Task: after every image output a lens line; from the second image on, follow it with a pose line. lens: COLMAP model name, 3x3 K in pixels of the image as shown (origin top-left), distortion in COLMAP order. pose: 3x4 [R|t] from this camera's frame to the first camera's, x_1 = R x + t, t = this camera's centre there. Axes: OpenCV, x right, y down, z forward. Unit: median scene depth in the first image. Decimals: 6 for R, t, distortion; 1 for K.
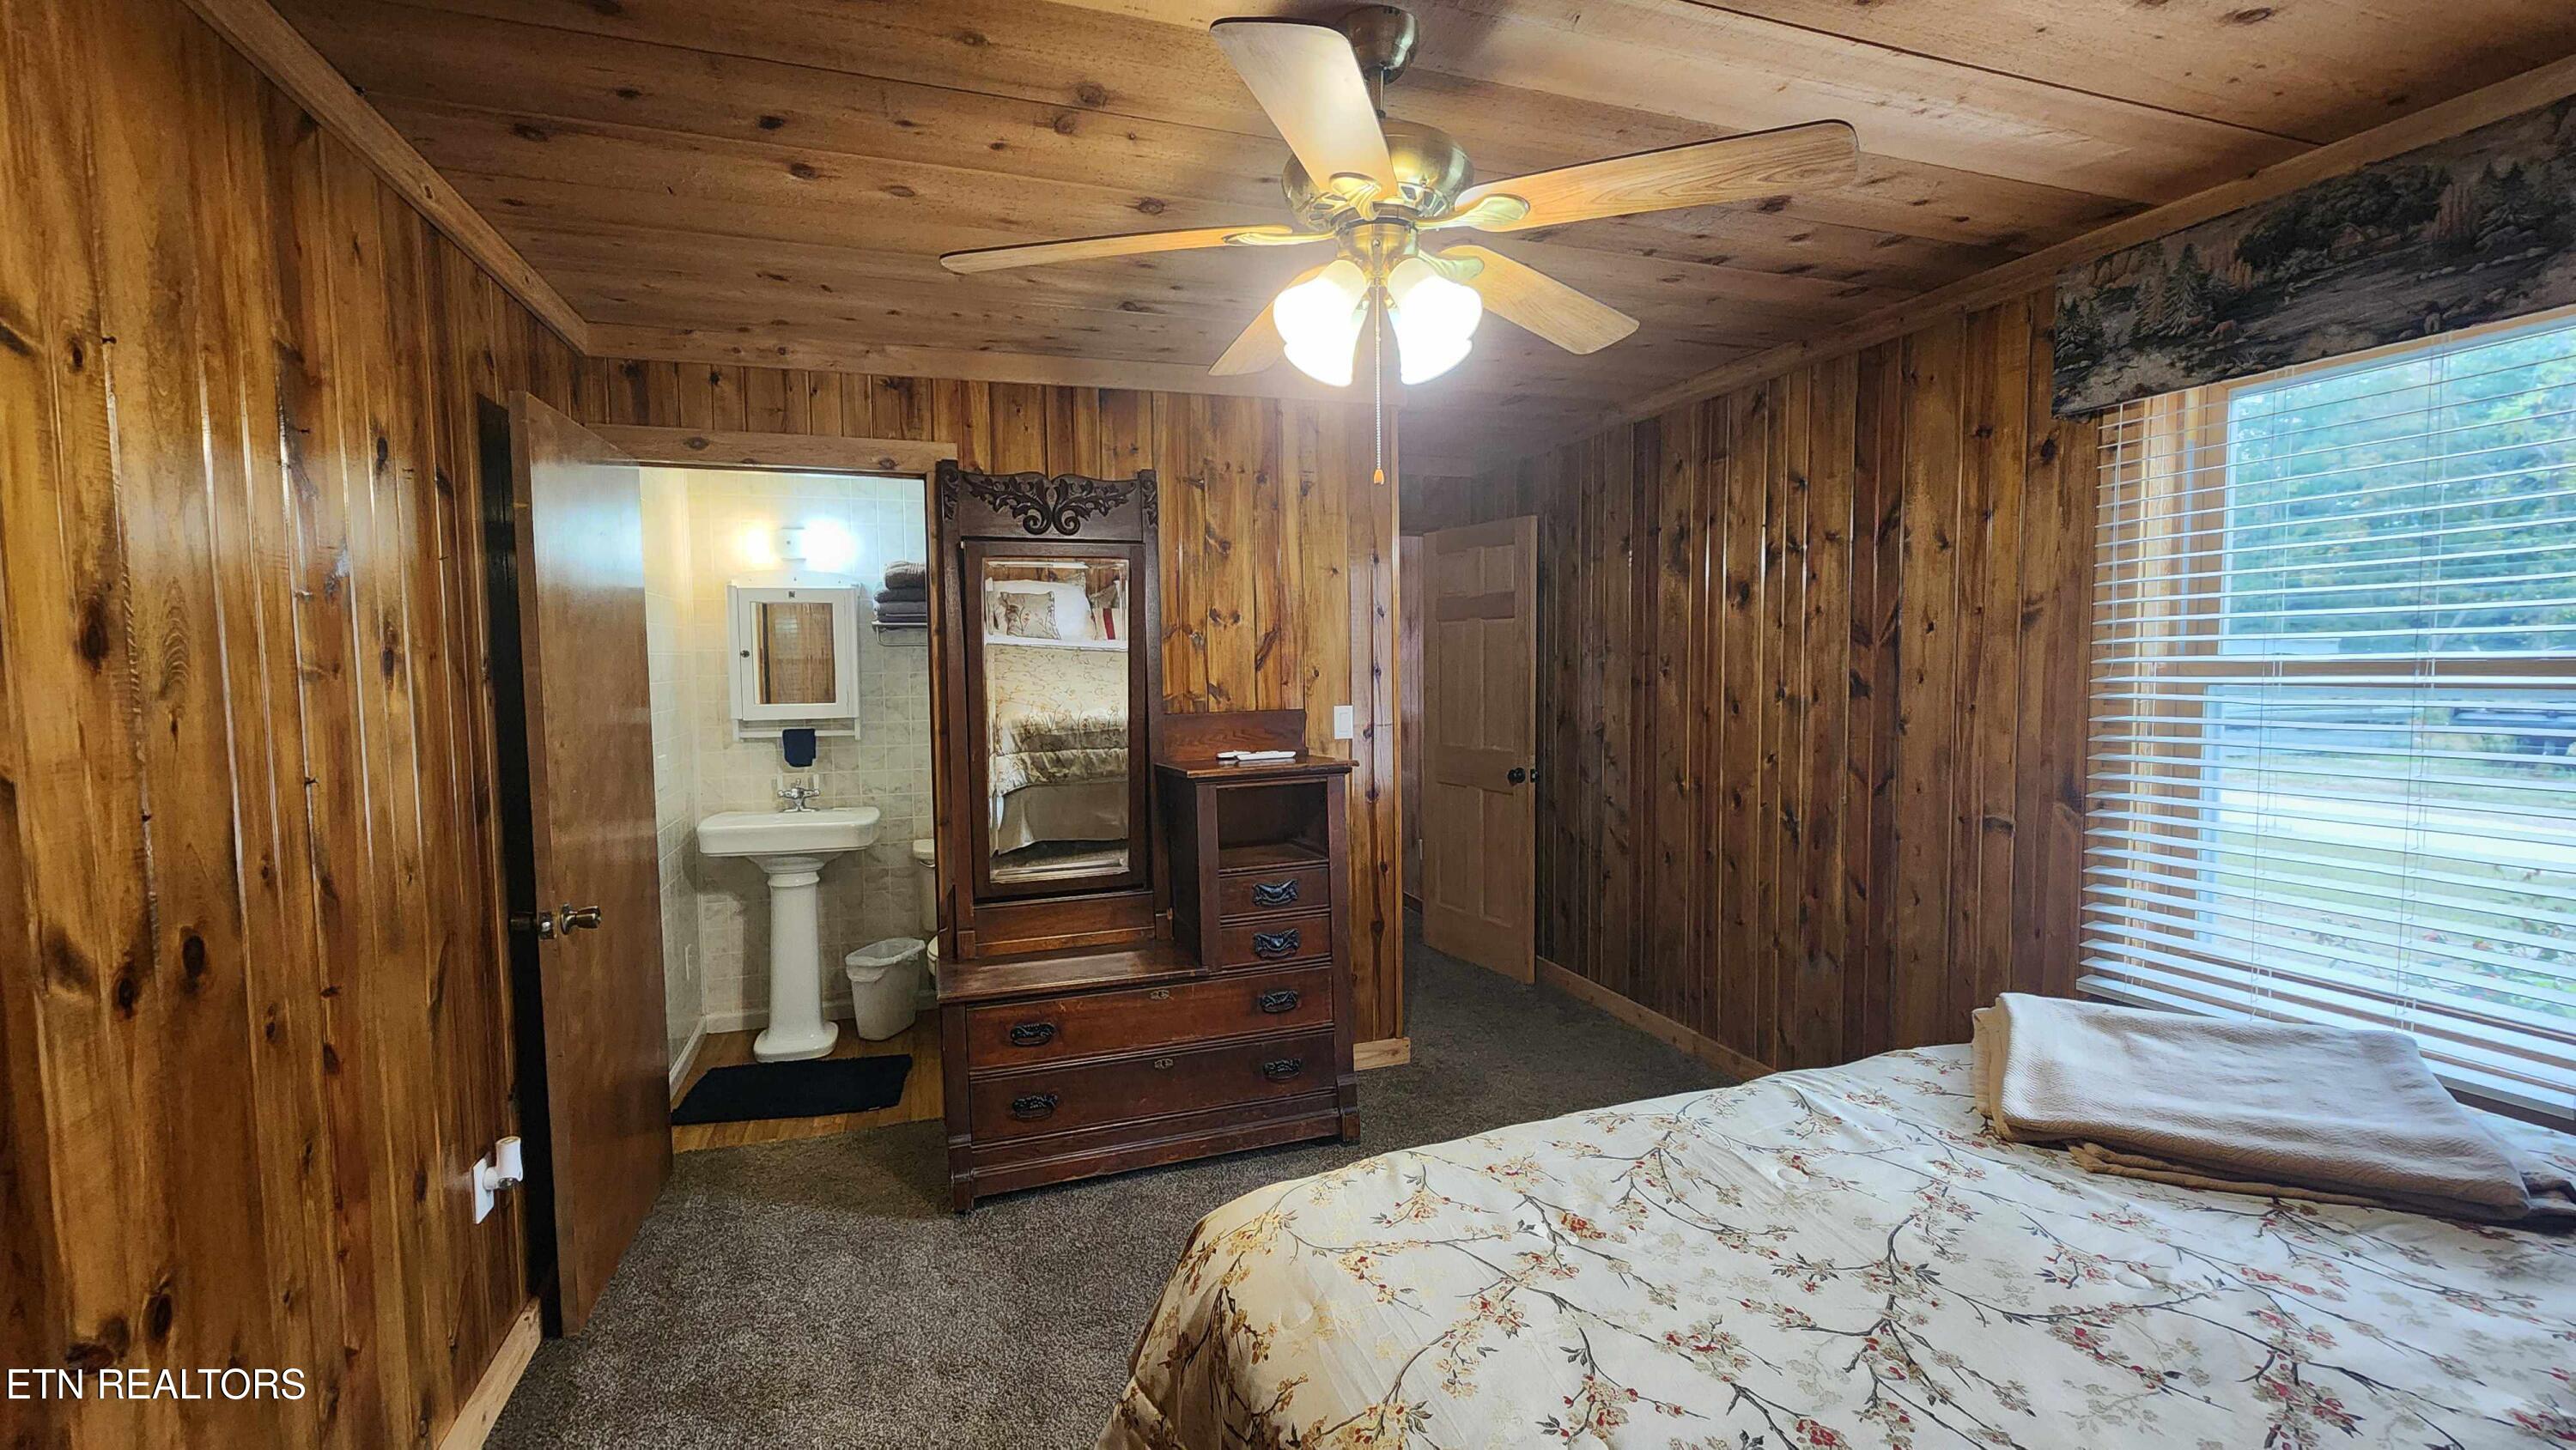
lens RADIAL K [[1064.8, 0, 1283.1], [0, 1064.8, 725.4], [0, 0, 1]] dist [-0.000716, 0.001536]
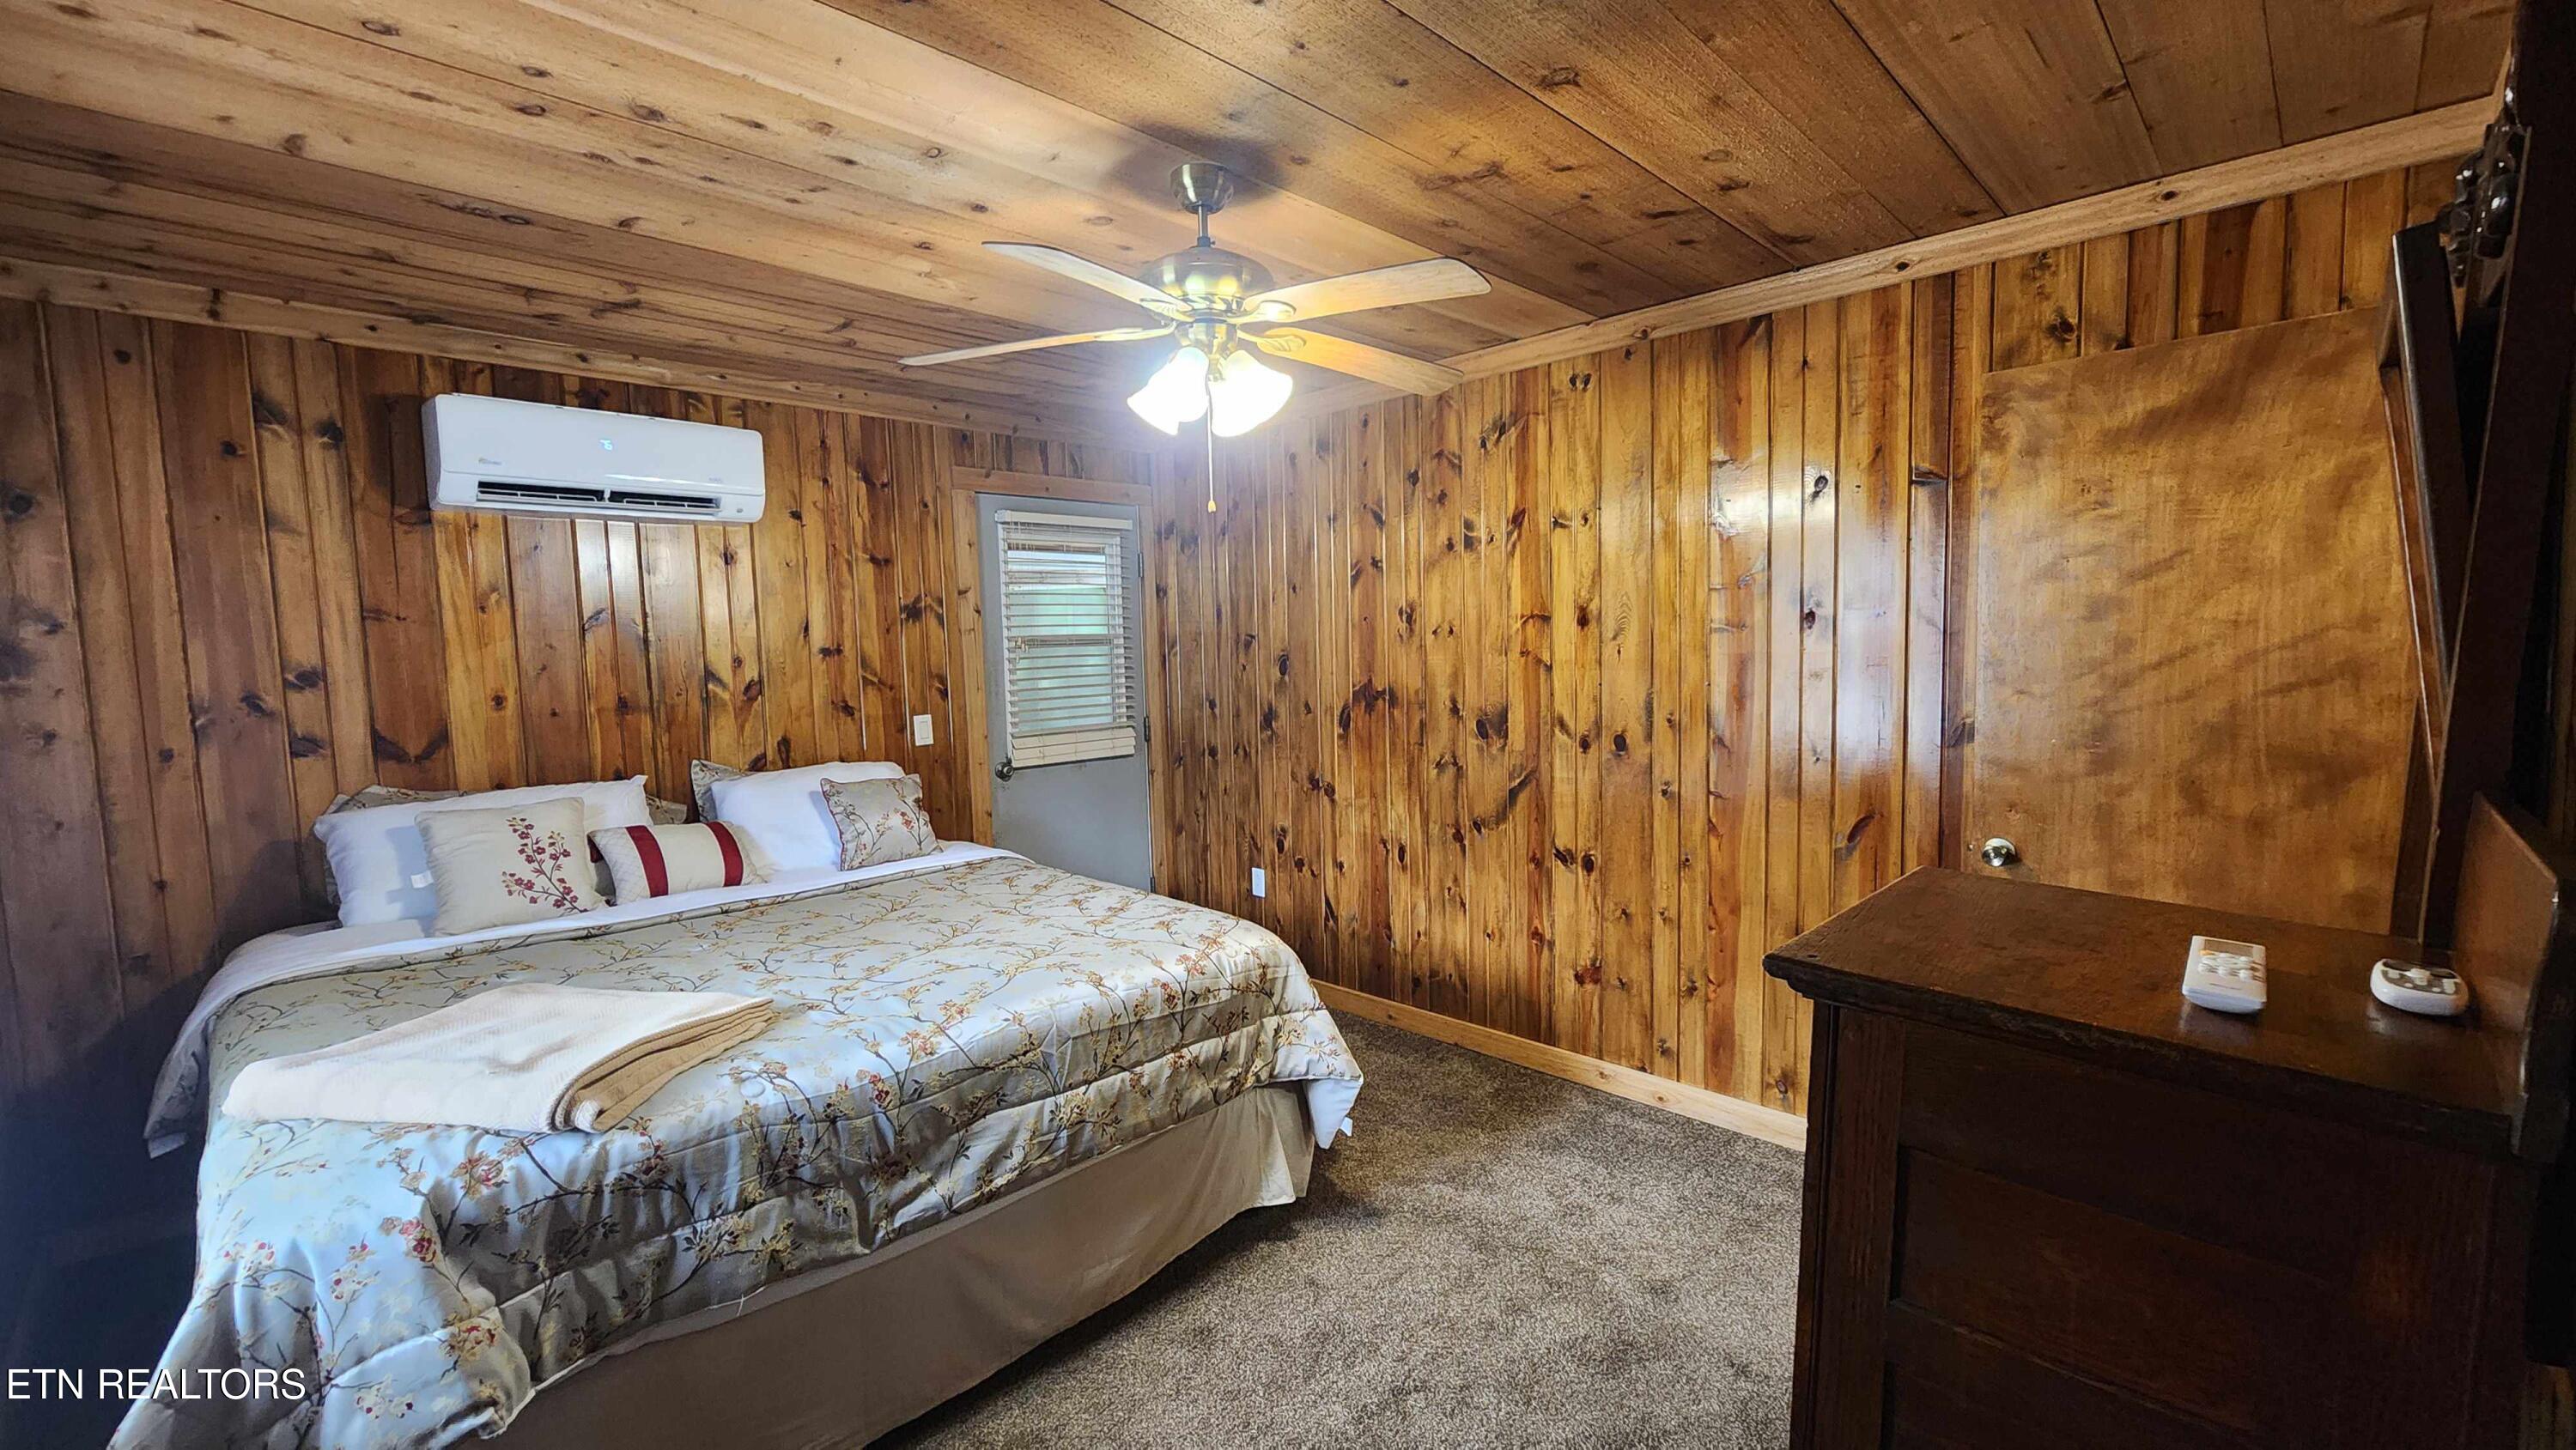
lens RADIAL K [[1064.8, 0, 1283.1], [0, 1064.8, 725.4], [0, 0, 1]] dist [-0.000716, 0.001536]
pose [[-0.895020, 0.069578, -0.440566, 0.379103], [0.009213, 0.990431, 0.137701, -0.085359], [0.445932, 0.119186, -0.887096, 1.375428]]
